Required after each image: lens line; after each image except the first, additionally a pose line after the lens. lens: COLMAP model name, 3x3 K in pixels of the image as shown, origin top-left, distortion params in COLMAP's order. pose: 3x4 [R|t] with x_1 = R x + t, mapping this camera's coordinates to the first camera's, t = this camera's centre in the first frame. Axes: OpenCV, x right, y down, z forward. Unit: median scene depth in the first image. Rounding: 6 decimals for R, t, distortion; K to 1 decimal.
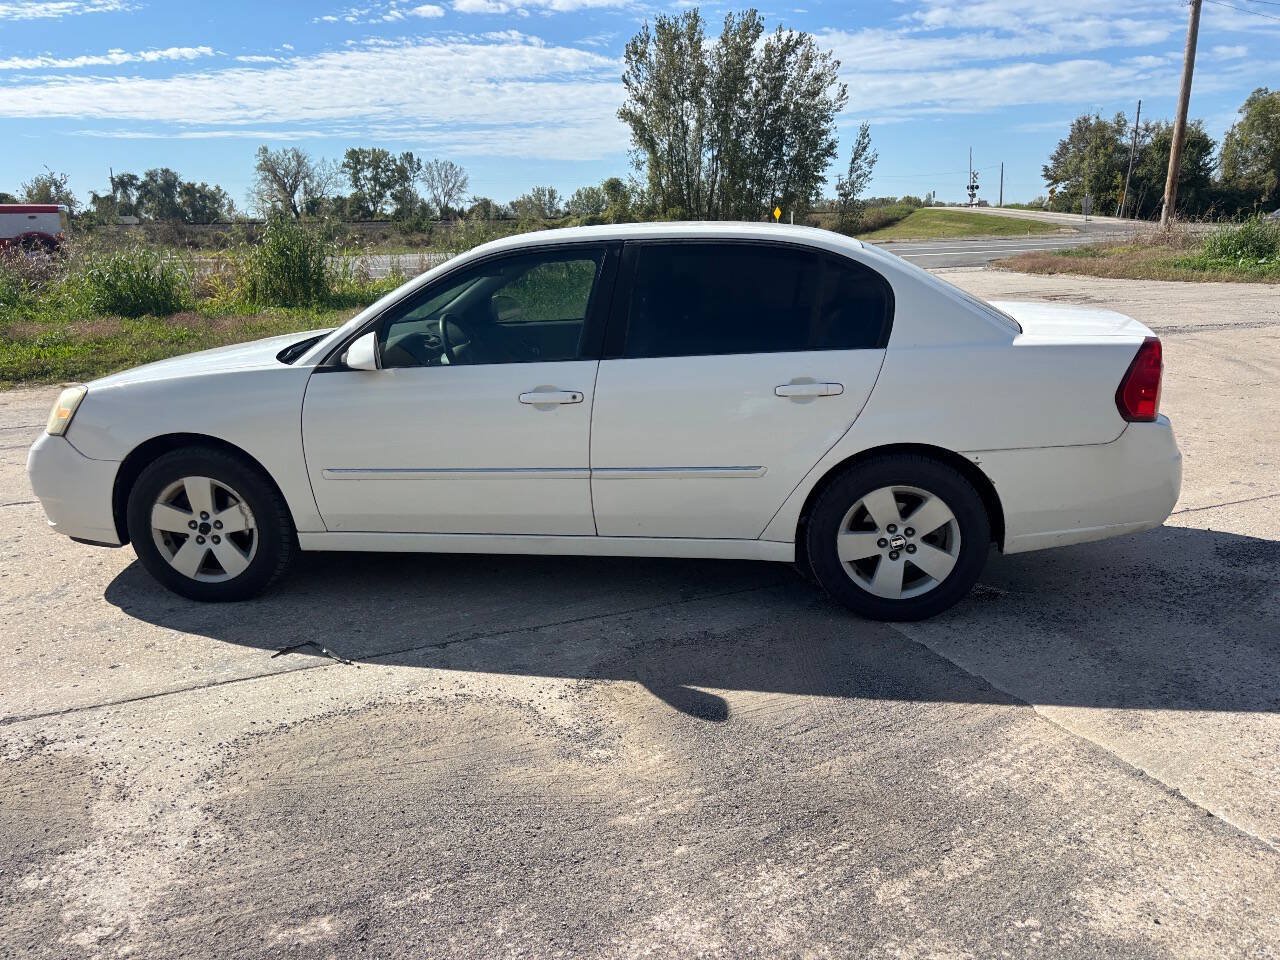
lens RADIAL K [[973.5, 0, 646.4], [0, 973.5, 482.1], [0, 0, 1]] dist [0.046663, -0.051536]
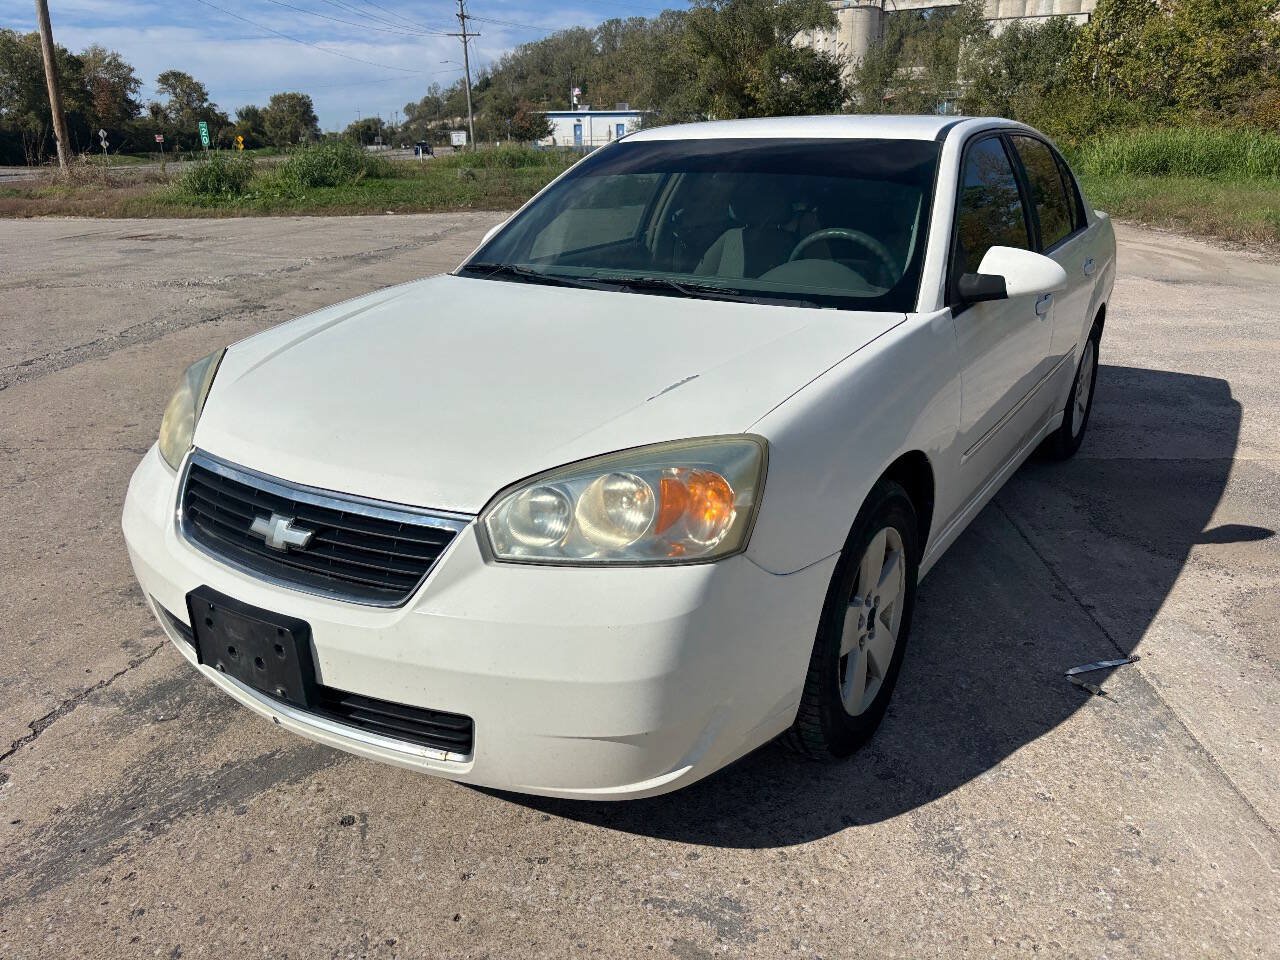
lens RADIAL K [[973.5, 0, 648.6], [0, 973.5, 457.5], [0, 0, 1]] dist [0.046663, -0.051536]
pose [[0.437075, -0.255629, 0.862333, -1.056114], [0.230194, 0.958621, 0.167498, -0.184069], [-0.869469, 0.125295, 0.477834, 0.888001]]
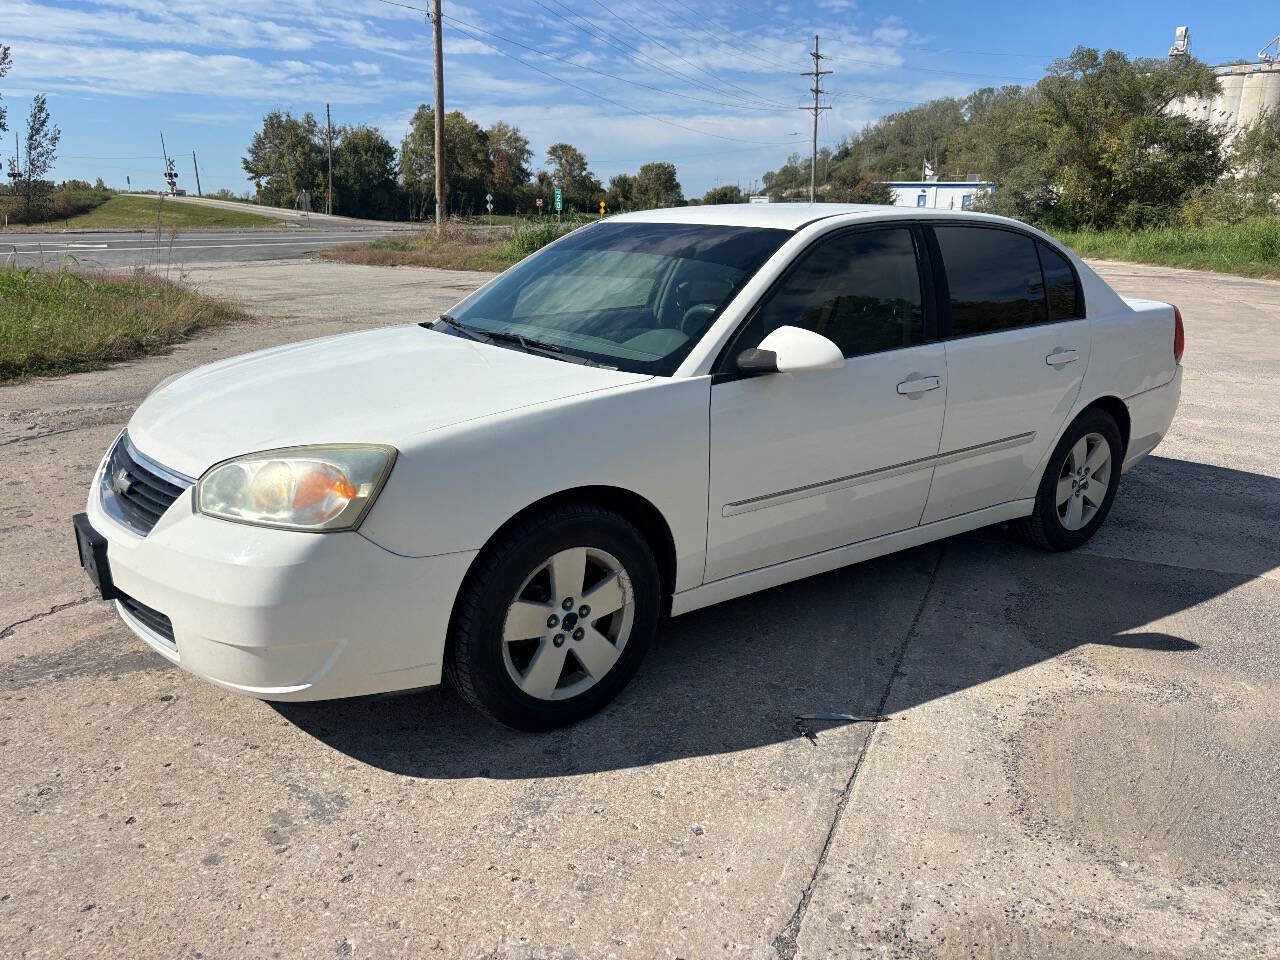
lens RADIAL K [[973.5, 0, 643.1], [0, 973.5, 460.9], [0, 0, 1]] dist [0.046663, -0.051536]
pose [[0.718286, -0.140109, 0.681494, -0.935498], [0.149489, 0.987716, 0.045507, -0.096563], [-0.679499, 0.069189, 0.730407, 0.481966]]
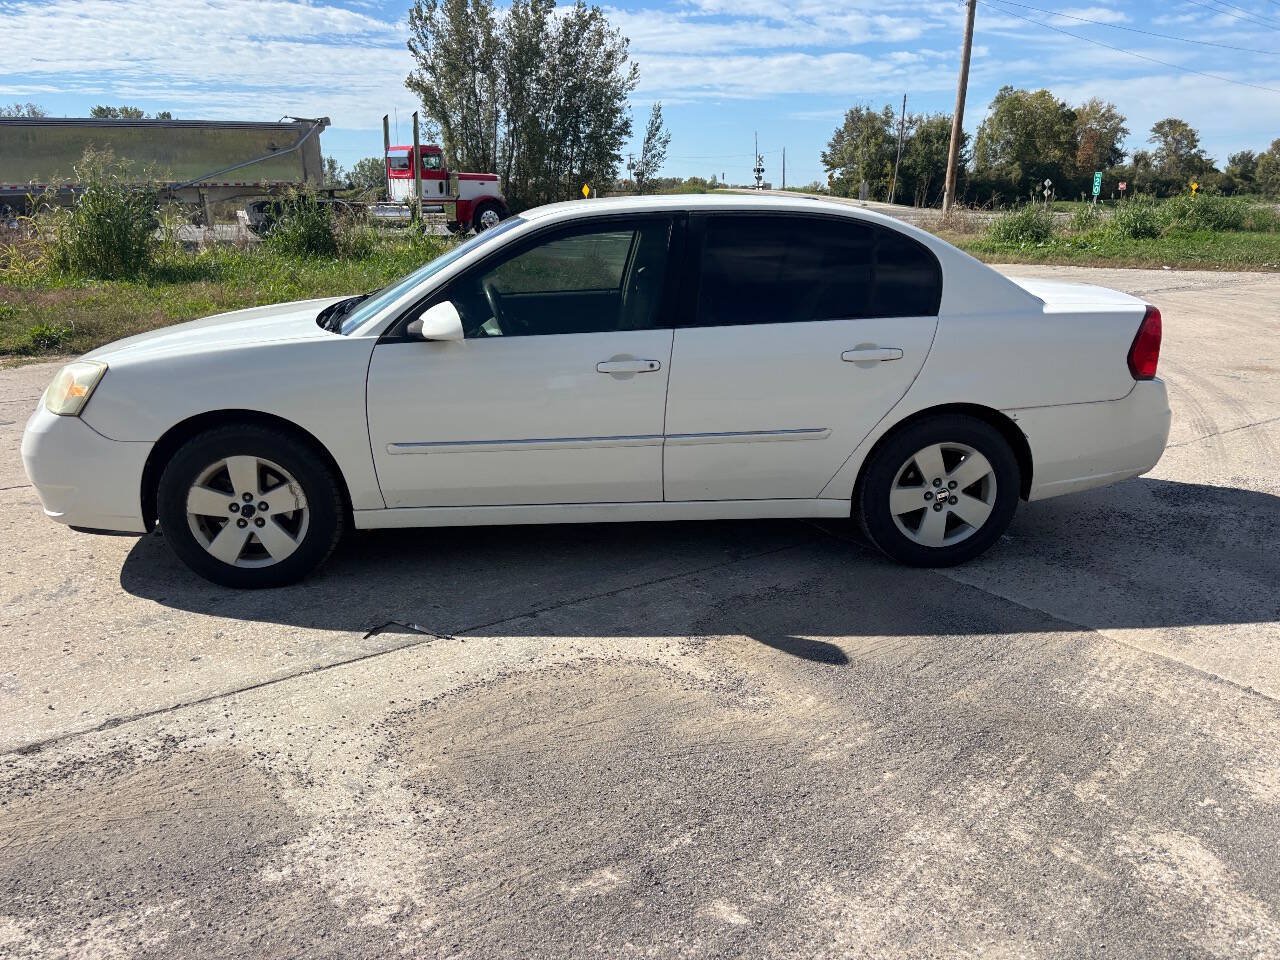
lens RADIAL K [[973.5, 0, 650.1], [0, 973.5, 483.5], [0, 0, 1]] dist [0.046663, -0.051536]
pose [[0.977505, -0.037464, 0.207559, -0.287246], [0.032674, 0.999116, 0.026459, 0.009312], [-0.208367, -0.019082, 0.977865, -0.000391]]
